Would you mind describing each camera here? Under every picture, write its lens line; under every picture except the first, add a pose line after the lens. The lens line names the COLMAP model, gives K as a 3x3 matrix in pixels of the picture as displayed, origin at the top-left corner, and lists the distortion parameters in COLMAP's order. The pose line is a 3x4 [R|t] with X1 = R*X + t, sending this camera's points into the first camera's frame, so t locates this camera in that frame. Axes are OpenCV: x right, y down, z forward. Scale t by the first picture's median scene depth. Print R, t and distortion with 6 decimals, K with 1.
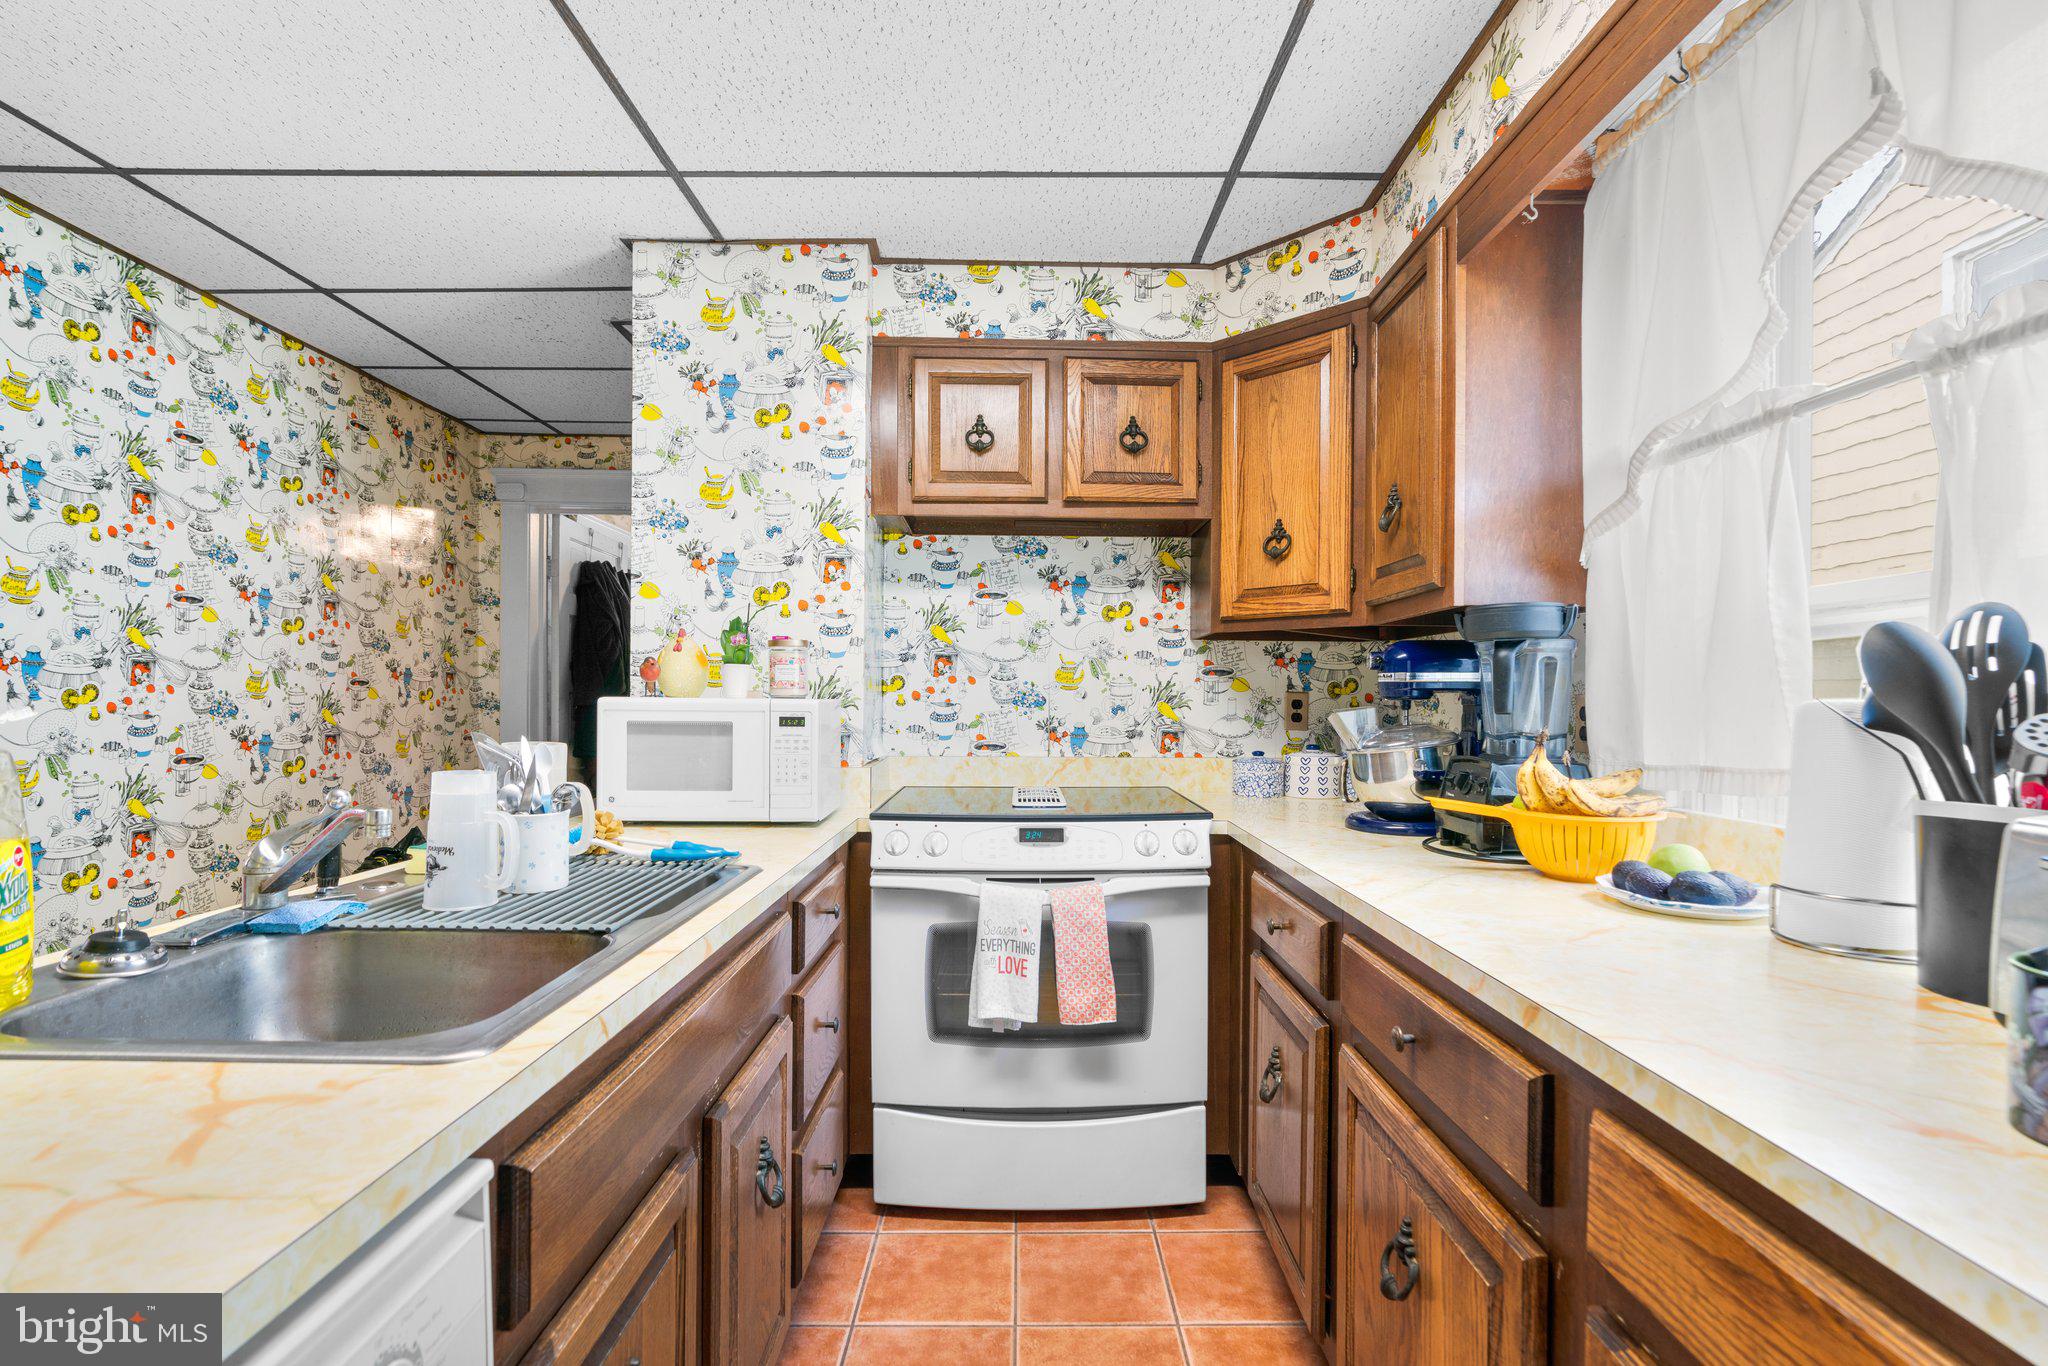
lens RADIAL K [[938.9, 0, 1026.0], [0, 938.9, 704.1], [0, 0, 1]] dist [-0.016039, 0.008358]
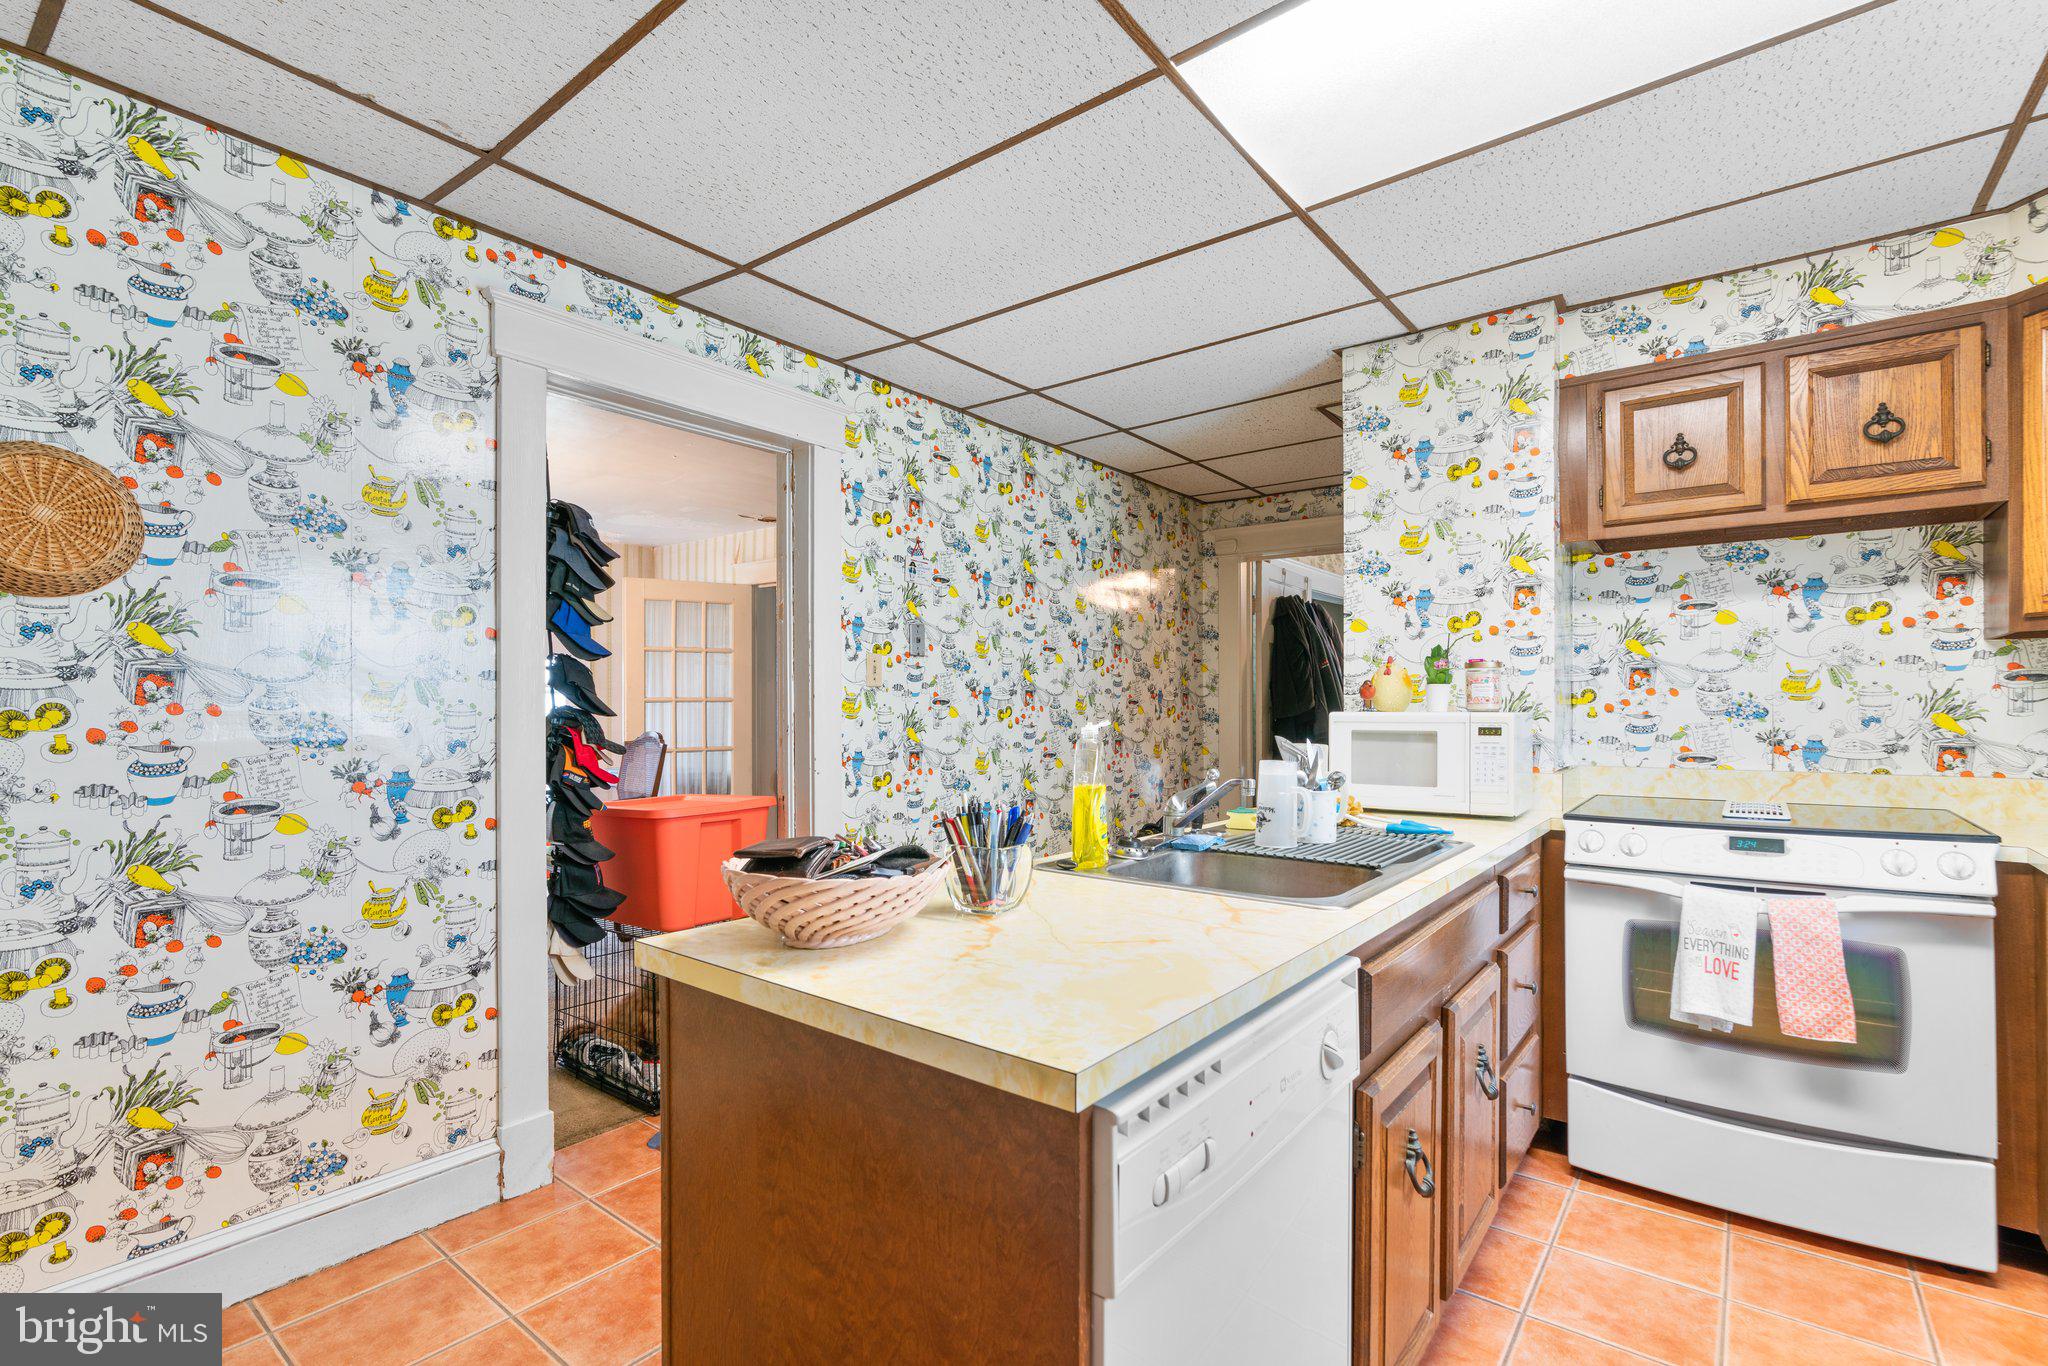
lens RADIAL K [[939.3, 0, 1017.6], [0, 939.3, 709.3], [0, 0, 1]] dist [-0.014228, 0.007568]
pose [[0.780048, -0.008294, -0.625664, 0.022257], [0.003333, 0.999953, -0.009101, -0.000322], [0.625710, 0.005014, 0.780039, -0.245886]]
